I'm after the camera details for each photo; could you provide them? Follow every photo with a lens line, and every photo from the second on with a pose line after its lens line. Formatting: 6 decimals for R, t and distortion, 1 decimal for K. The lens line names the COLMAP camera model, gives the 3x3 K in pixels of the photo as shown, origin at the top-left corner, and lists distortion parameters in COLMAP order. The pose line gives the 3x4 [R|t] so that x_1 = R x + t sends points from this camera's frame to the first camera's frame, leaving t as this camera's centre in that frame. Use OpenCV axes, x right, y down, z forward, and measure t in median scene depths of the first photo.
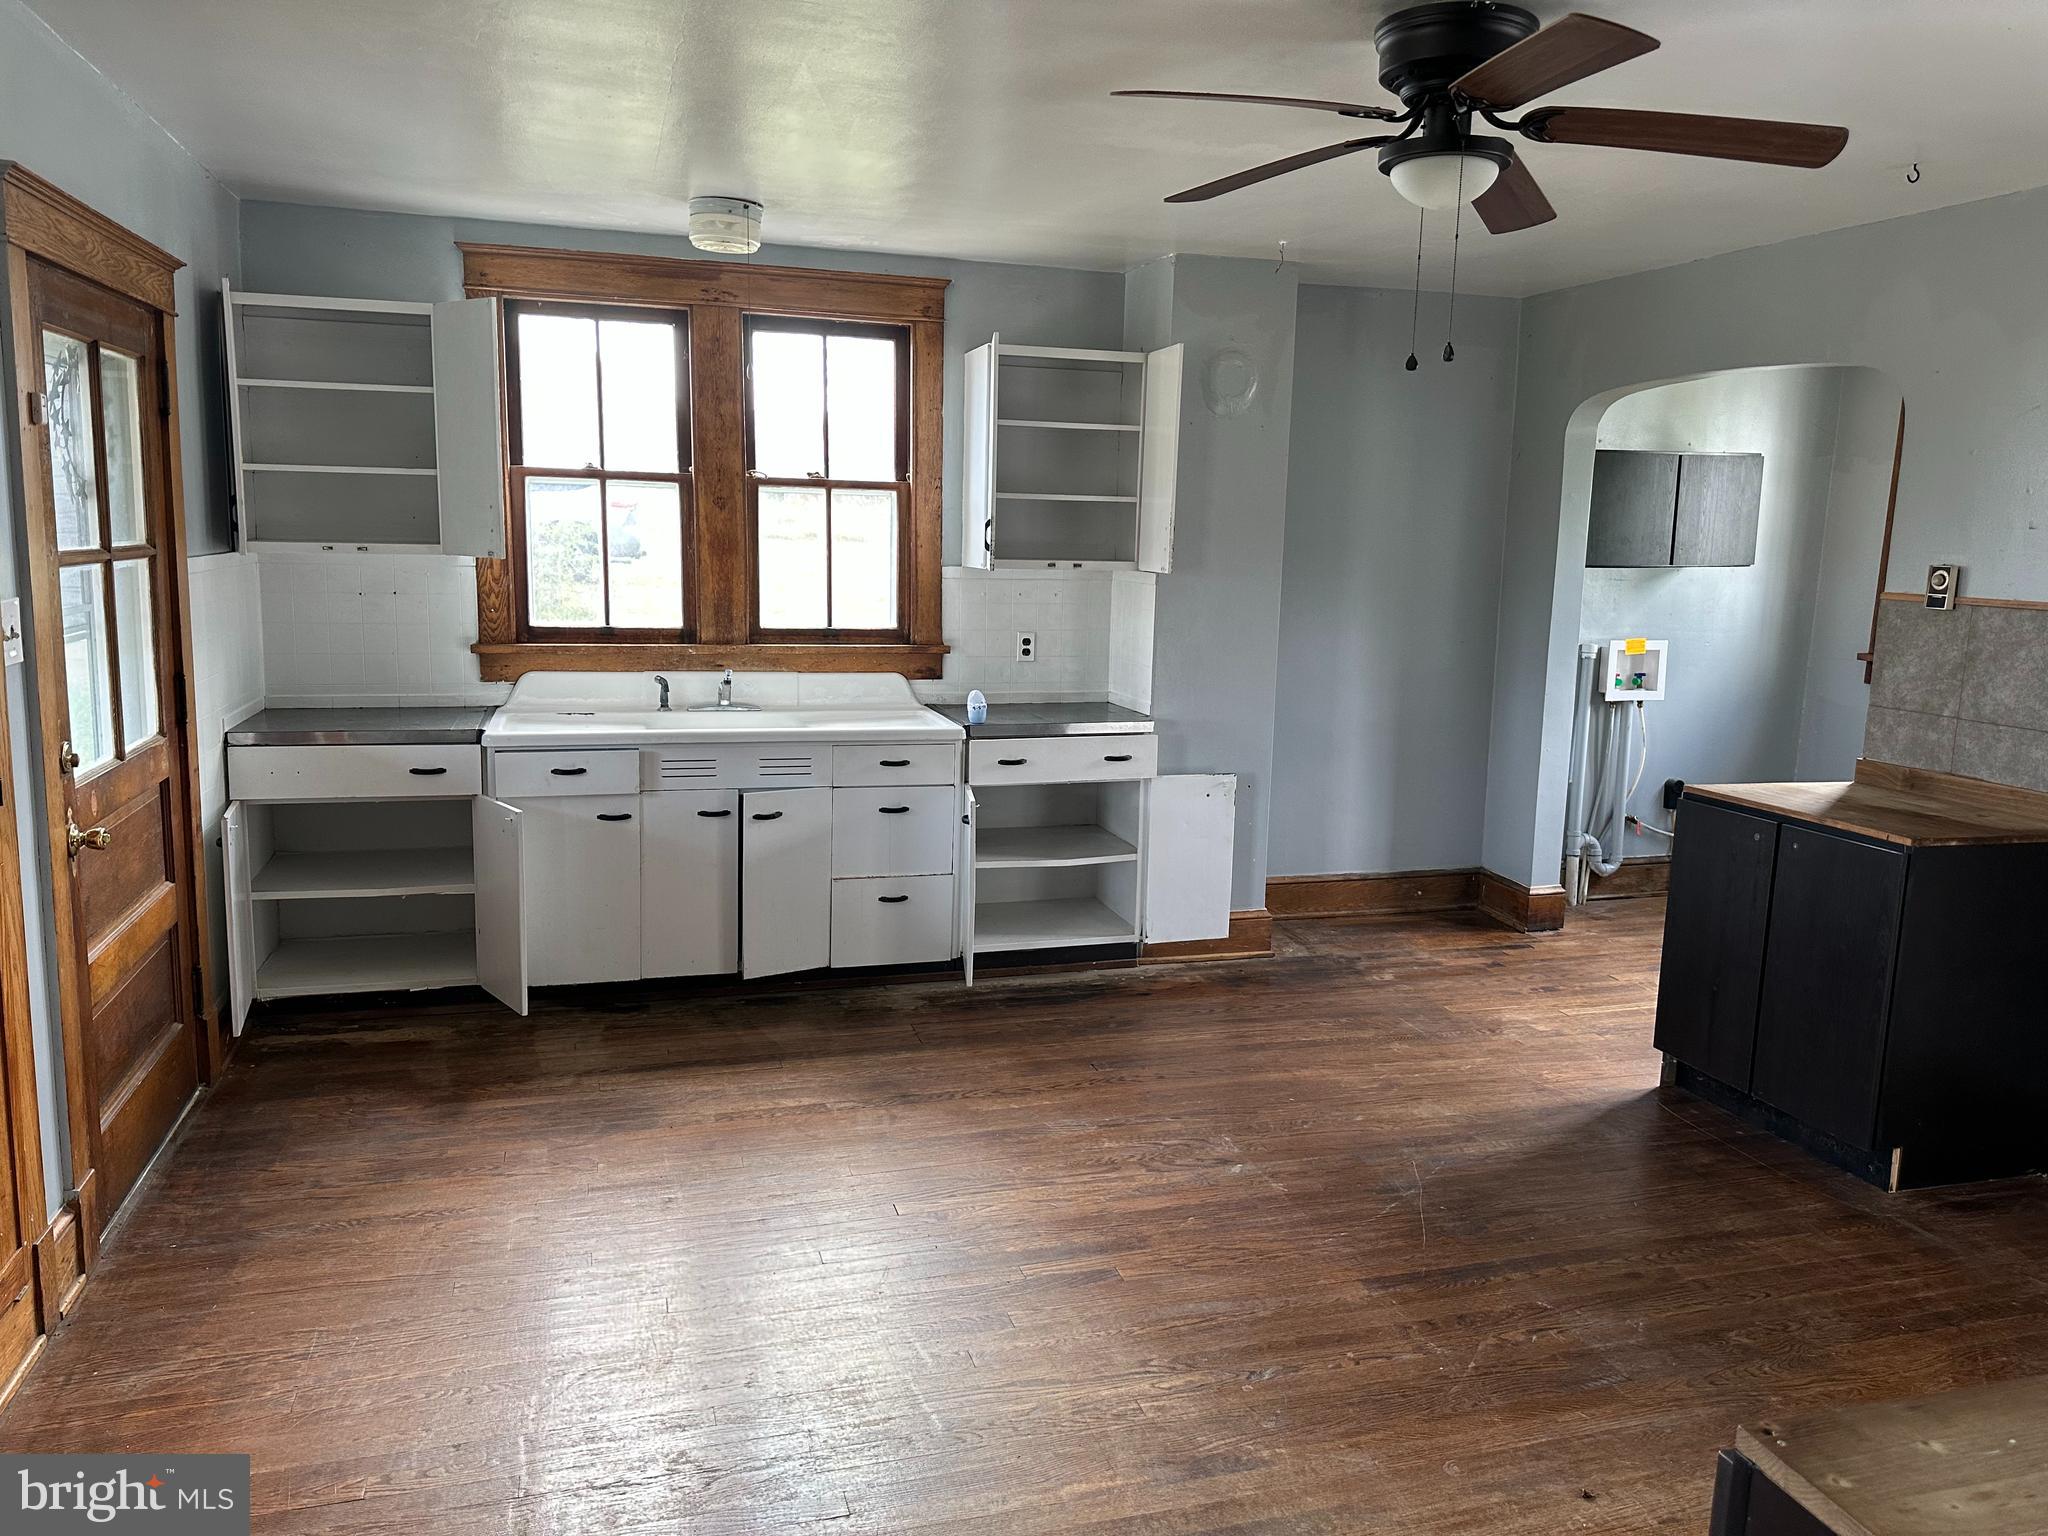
lens RADIAL K [[1469.5, 0, 1024.0], [0, 1469.5, 768.0], [0, 0, 1]] dist [0.051477, -0.094658]
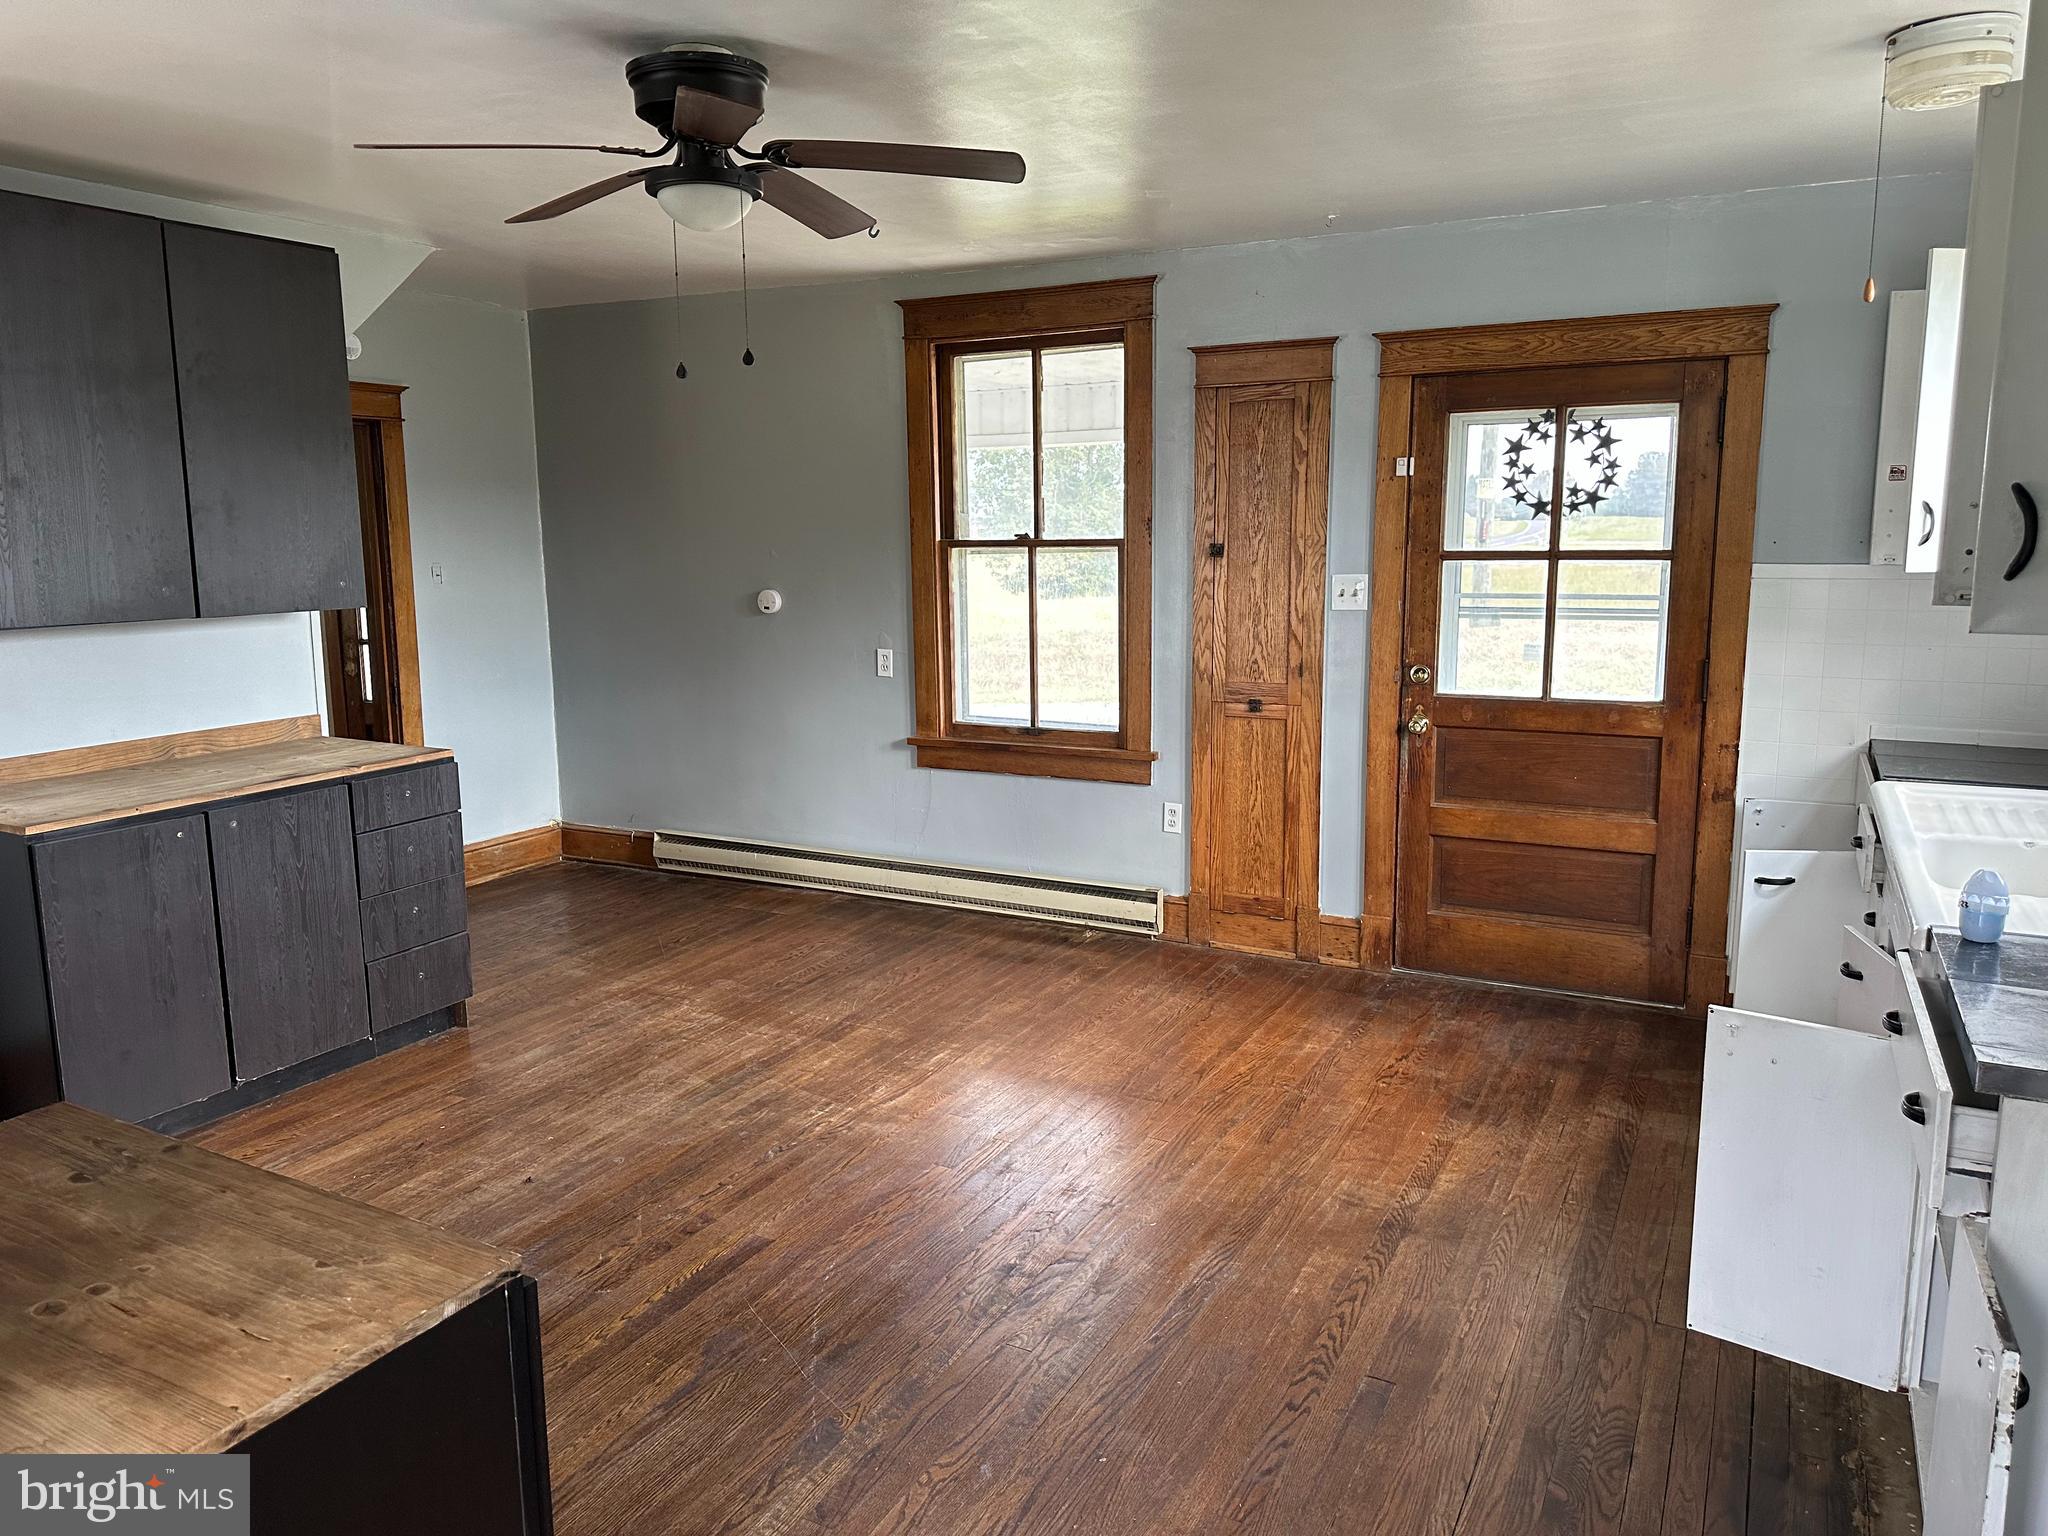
lens RADIAL K [[1469.5, 0, 1024.0], [0, 1469.5, 768.0], [0, 0, 1]] dist [0.051477, -0.094658]
pose [[-0.707692, 0.095741, -0.700004, 0.851149], [-0.129977, 0.956224, 0.262188, -0.286044], [0.694462, 0.276533, -0.664268, 1.837653]]
